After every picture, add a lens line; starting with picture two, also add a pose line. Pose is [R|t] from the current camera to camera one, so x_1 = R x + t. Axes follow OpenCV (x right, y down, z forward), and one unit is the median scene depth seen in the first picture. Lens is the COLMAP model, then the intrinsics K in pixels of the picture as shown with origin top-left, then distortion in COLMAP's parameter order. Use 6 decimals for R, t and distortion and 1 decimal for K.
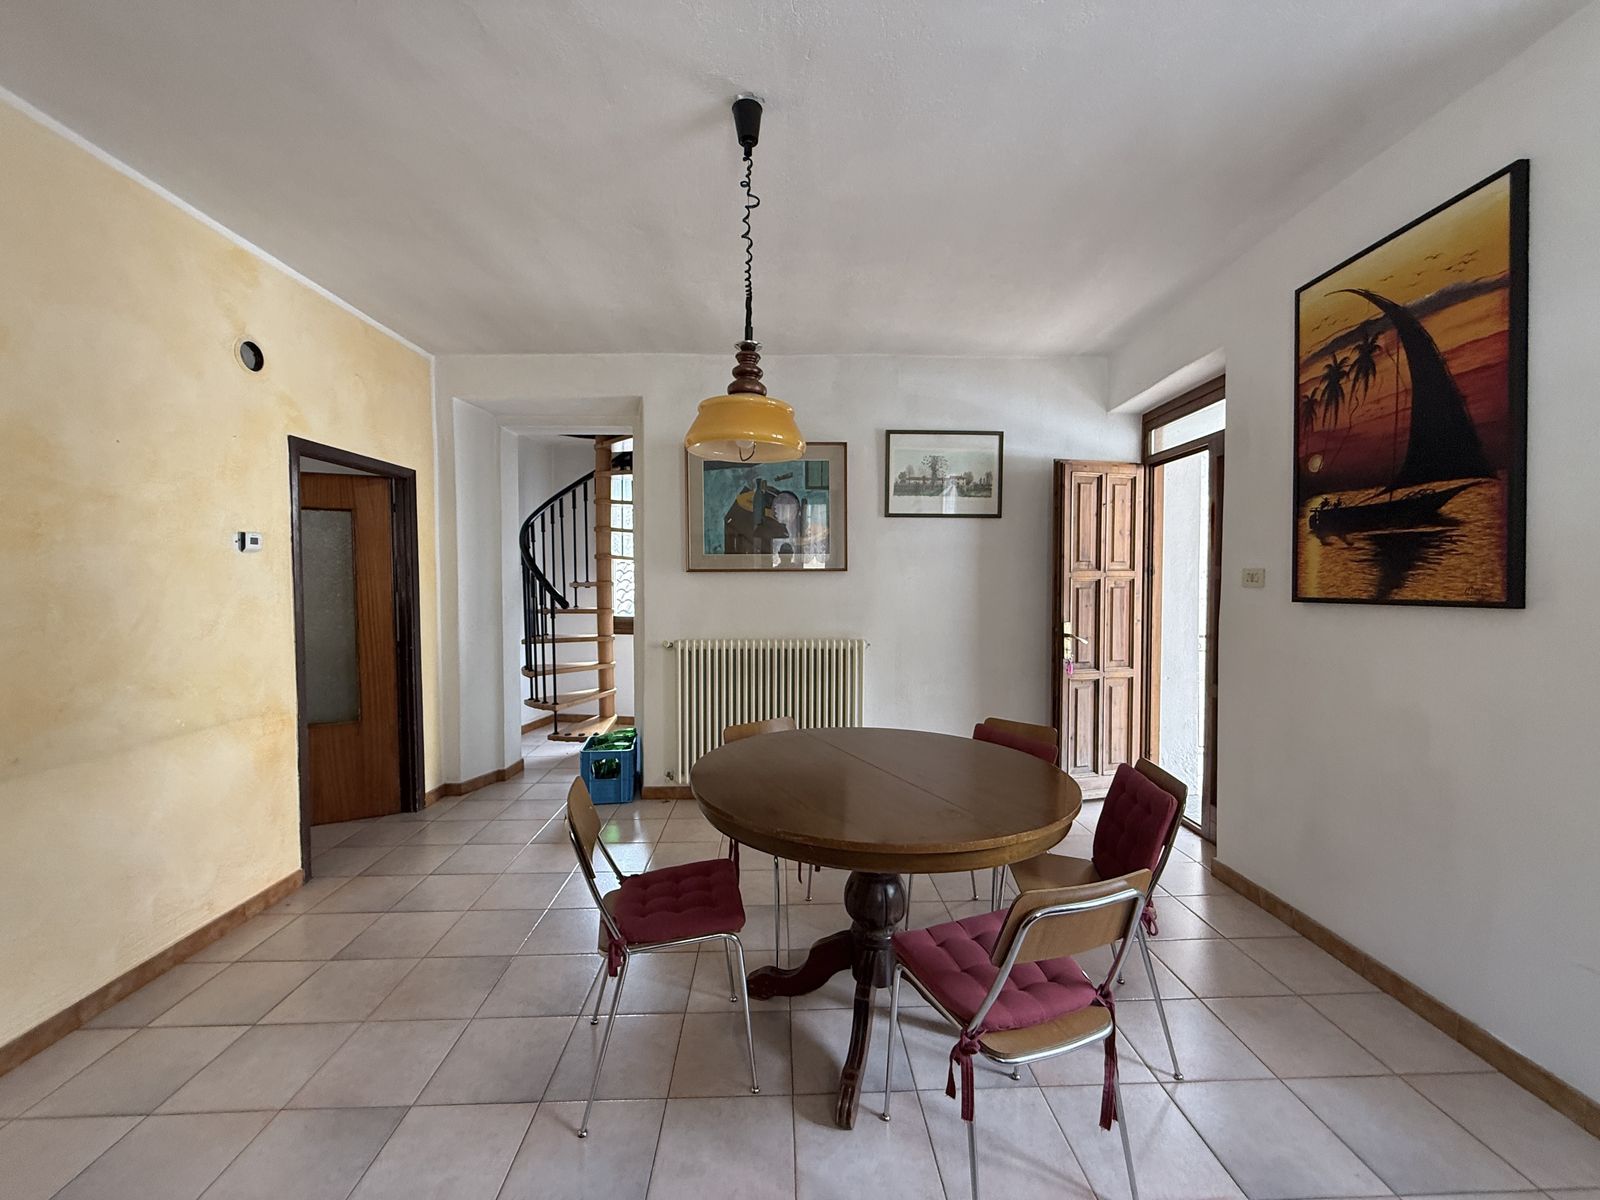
lens RADIAL K [[638.6, 0, 796.7], [0, 638.6, 596.6], [0, 0, 1]] dist [-0.000619, -0.000076]
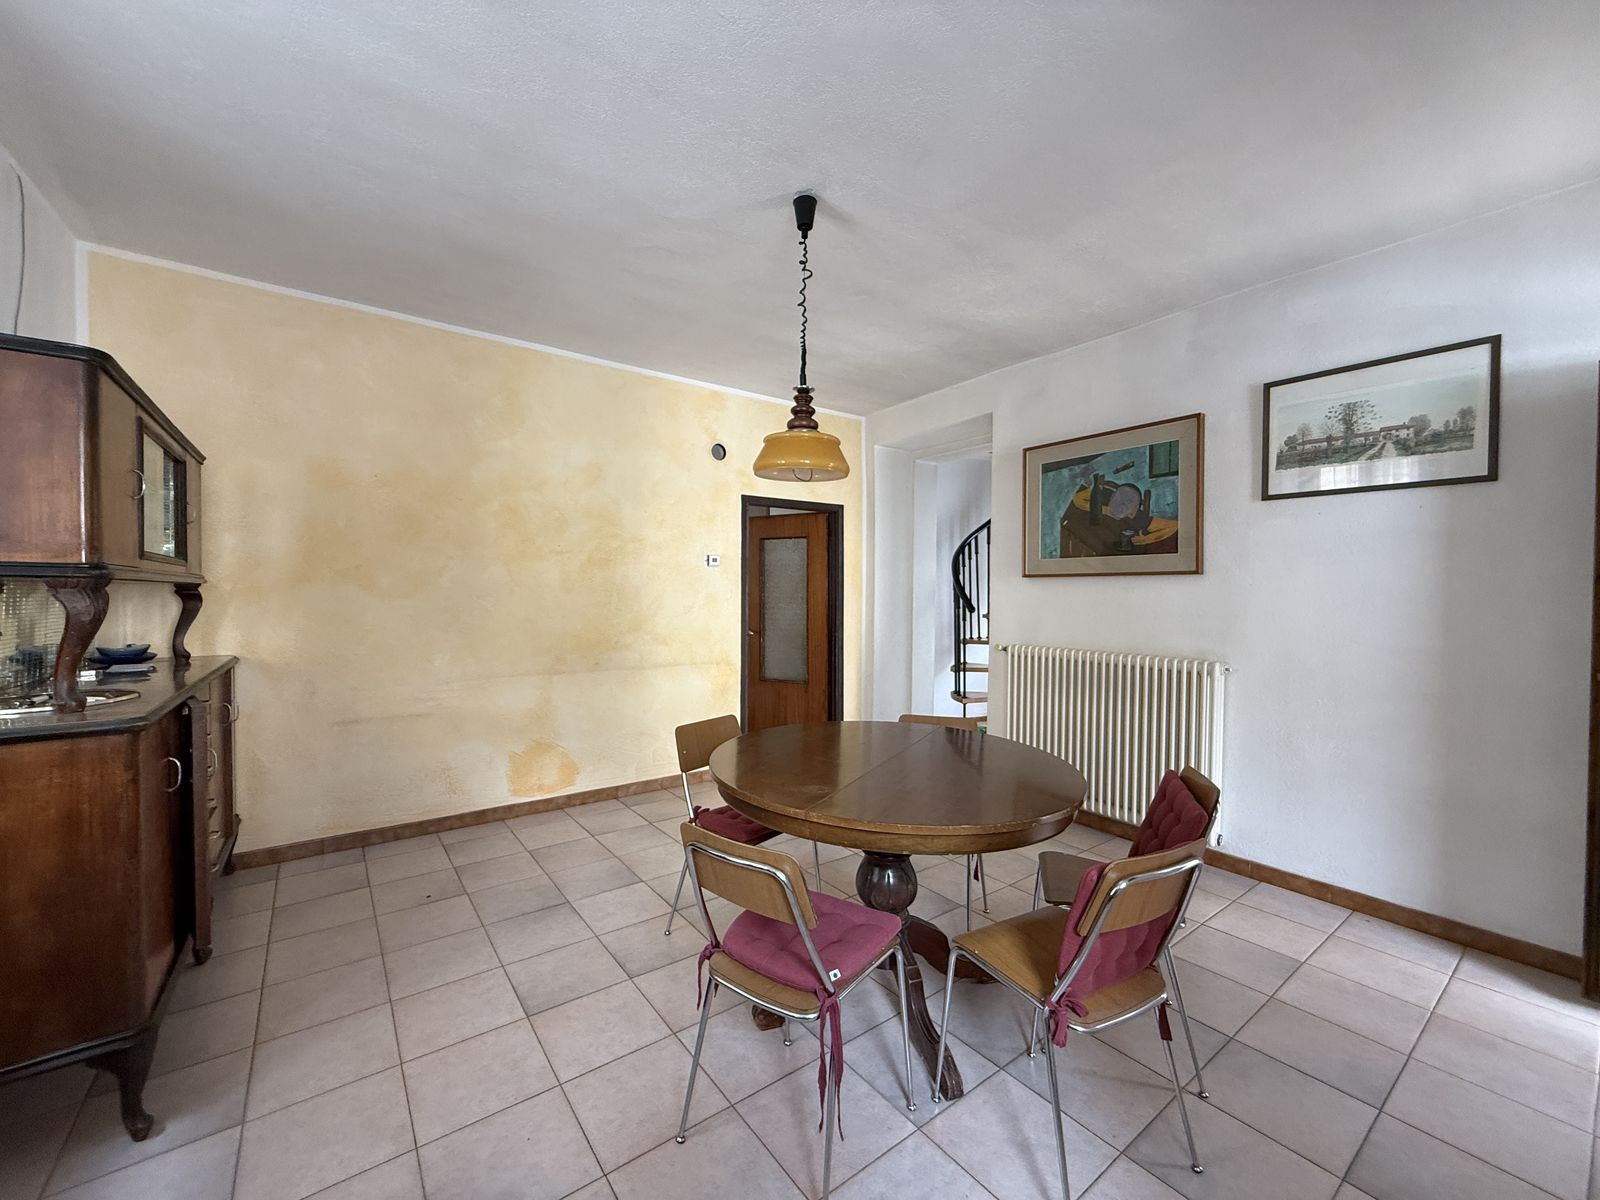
lens RADIAL K [[638.6, 0, 797.9], [0, 638.6, 597.8], [0, 0, 1]] dist [-0.000619, -0.000076]
pose [[0.576614, 0.013812, -0.816900, 0.532027], [-0.031442, 0.999492, -0.005294, 0.011881], [0.816412, 0.028738, 0.576755, 0.160494]]
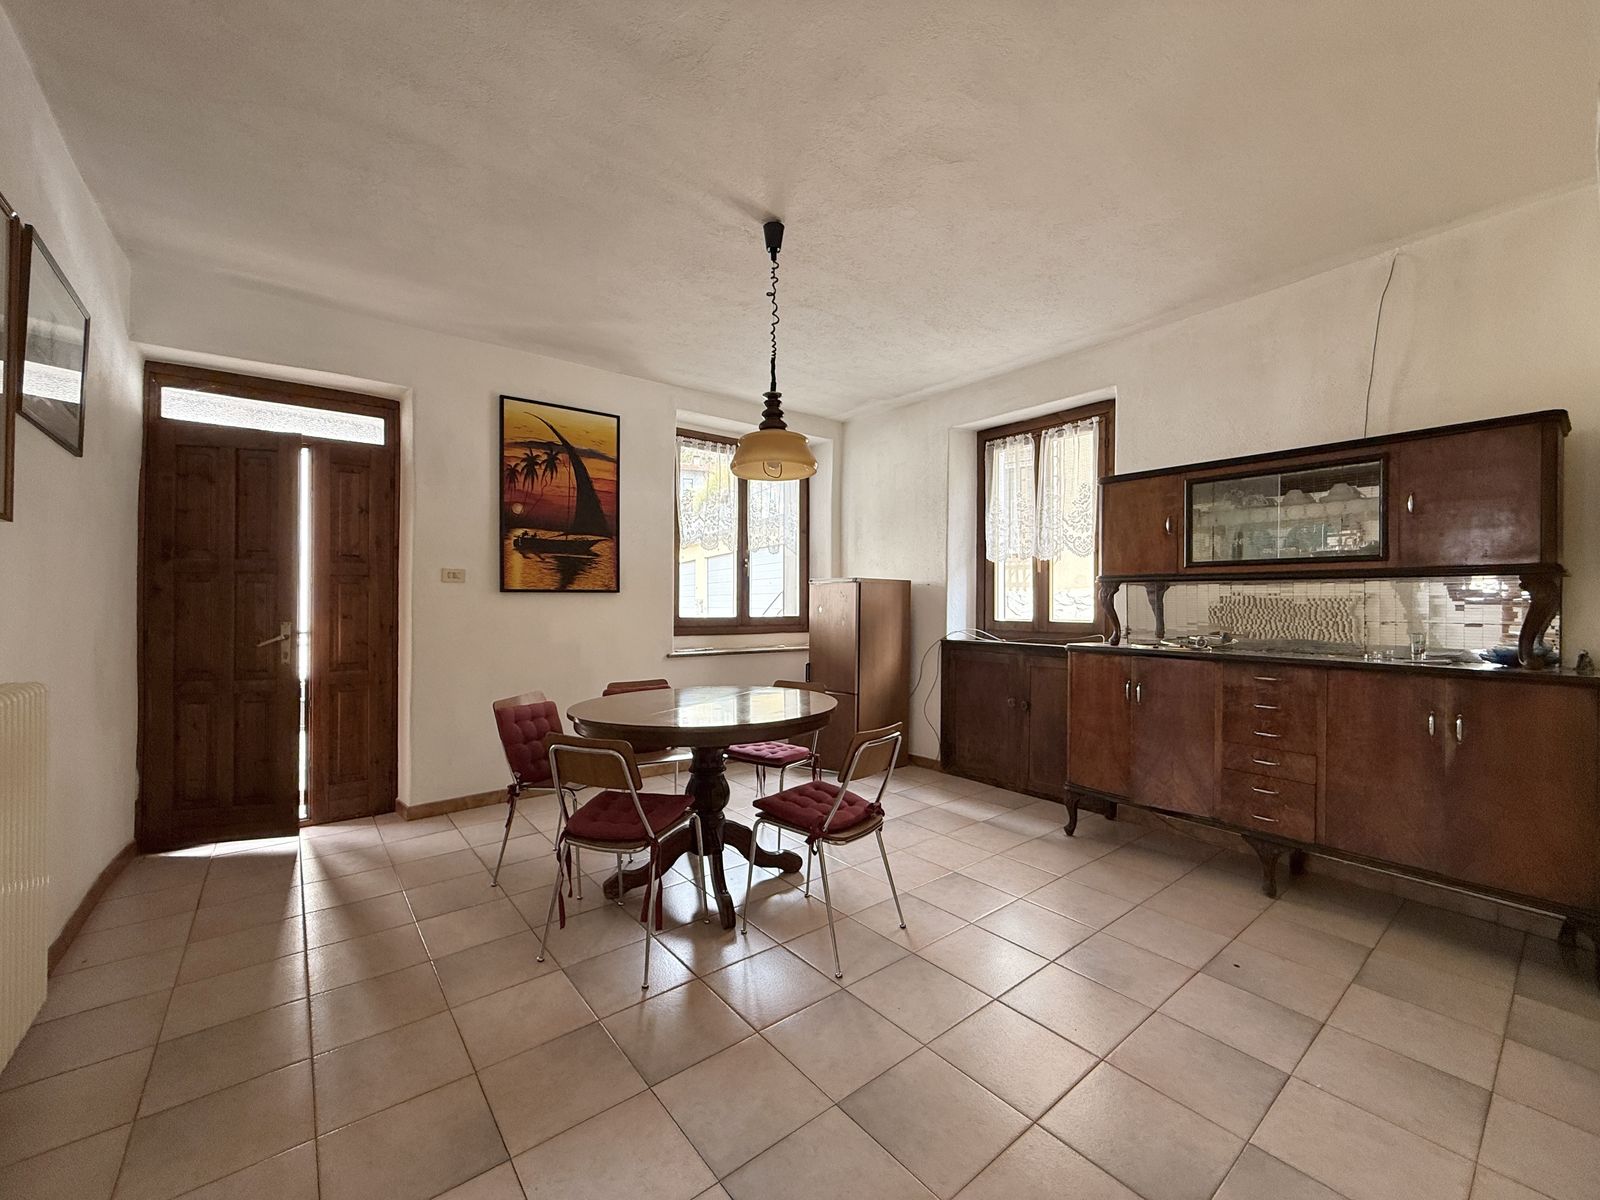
lens RADIAL K [[638.6, 0, 798.1], [0, 638.6, 600.2], [0, 0, 1]] dist [-0.000619, -0.000076]
pose [[-0.605511, 0.004449, 0.795824, -0.674417], [0.018467, 0.999794, 0.008462, 0.020872], [-0.795622, 0.019821, -0.605468, 1.015501]]
